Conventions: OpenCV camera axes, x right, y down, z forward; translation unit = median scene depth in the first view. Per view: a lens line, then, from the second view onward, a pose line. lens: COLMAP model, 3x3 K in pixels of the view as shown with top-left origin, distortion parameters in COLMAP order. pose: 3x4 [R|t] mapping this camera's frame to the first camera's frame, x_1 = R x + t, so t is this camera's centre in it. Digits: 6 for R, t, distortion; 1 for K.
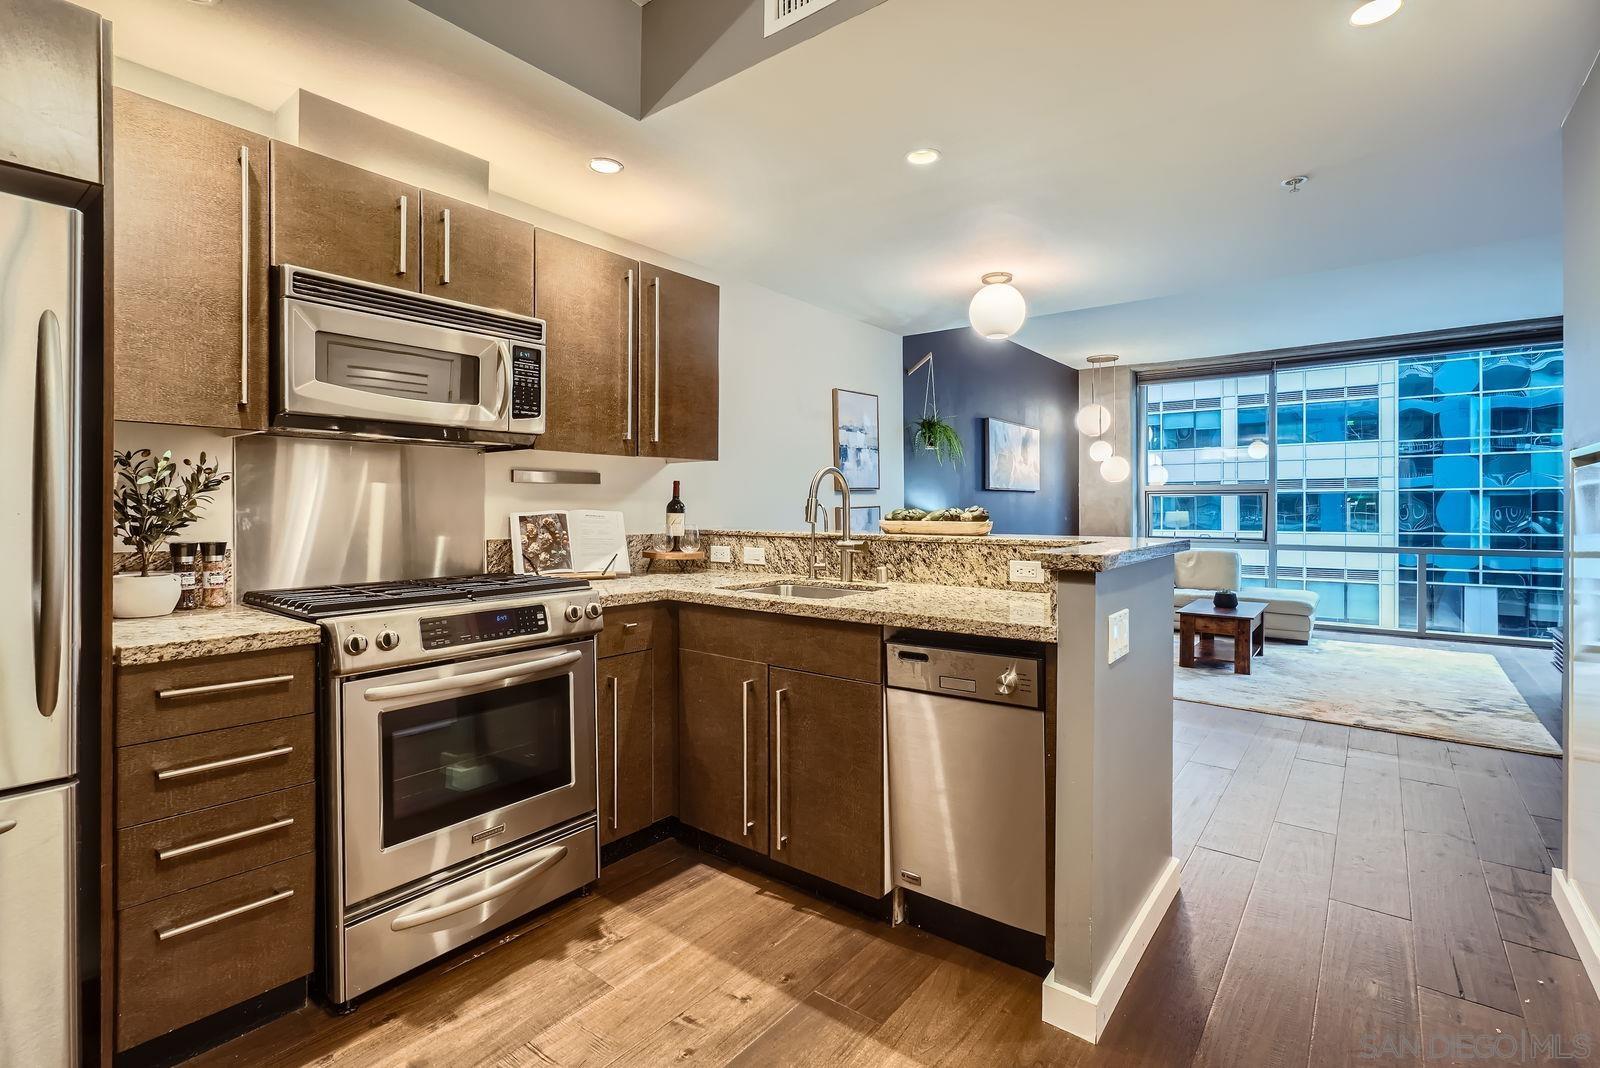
lens RADIAL K [[738.7, 0, 801.3], [0, 738.7, 510.3], [0, 0, 1]] dist [-0.000895, 0.000449]
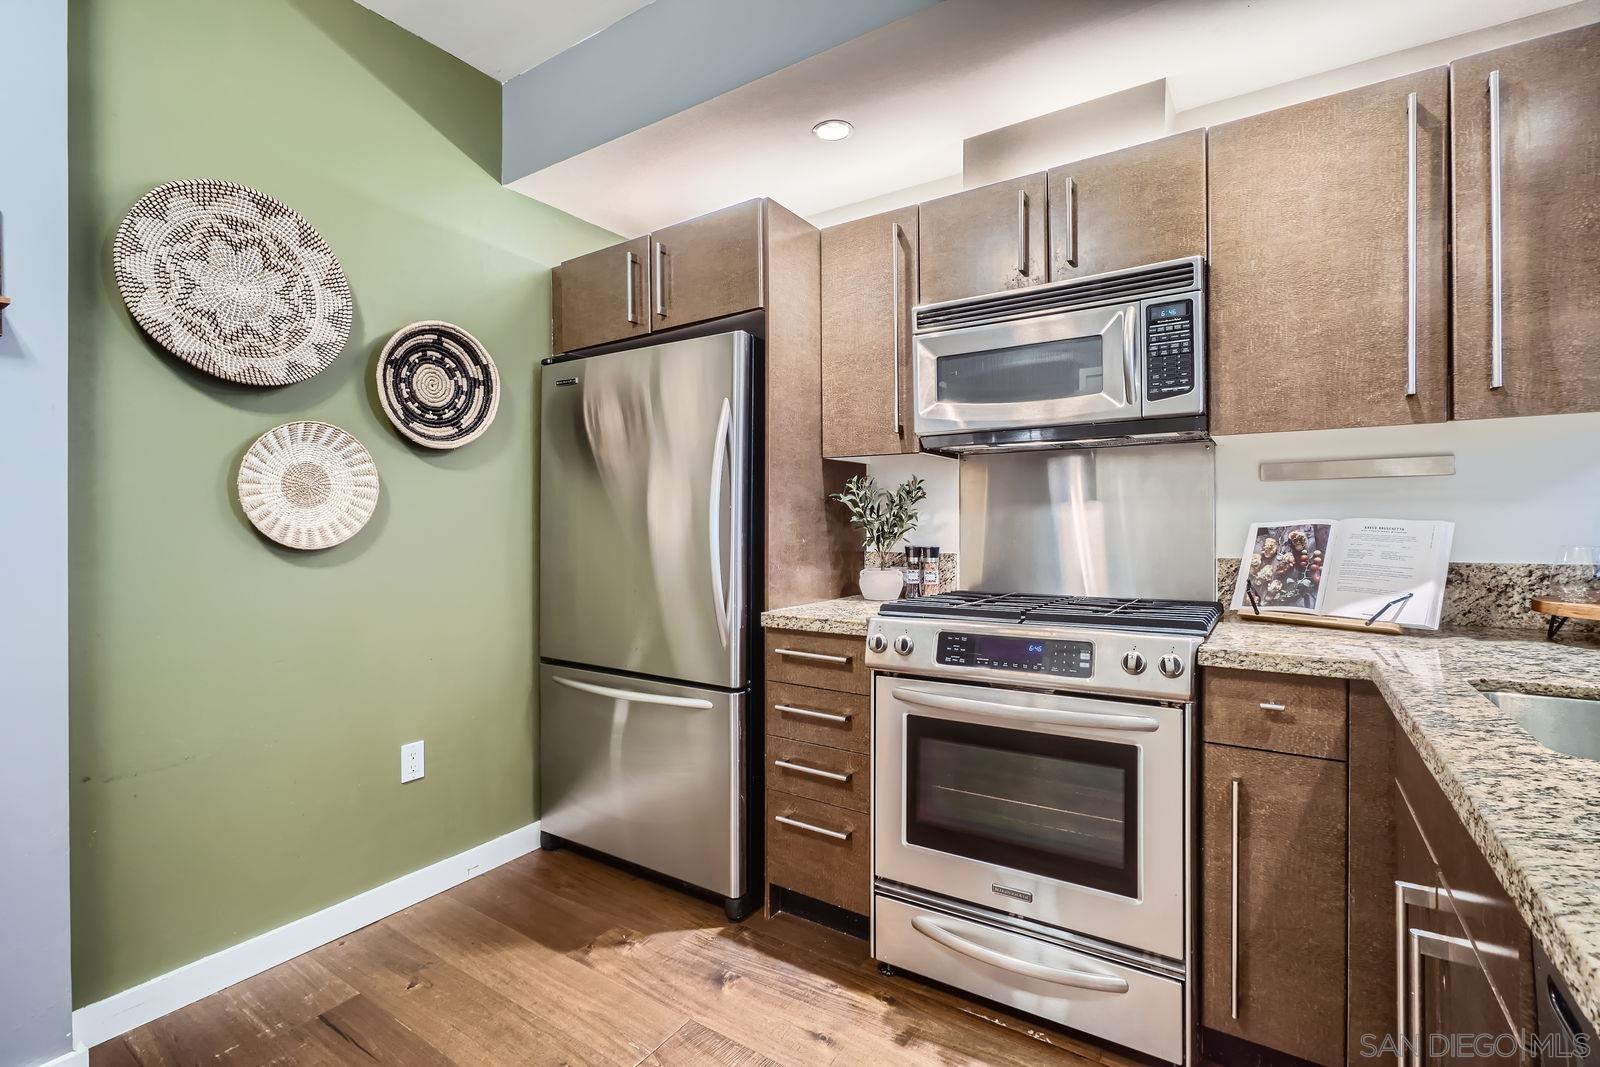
lens RADIAL K [[751.4, 0, 796.8], [0, 751.4, 527.3], [0, 0, 1]] dist [-0.001640, 0.000580]
pose [[0.087405, 0.005985, -0.996155, 0.390007], [0.004067, 0.999971, 0.006365, 0.001366], [0.996165, -0.004607, 0.087378, 0.609418]]
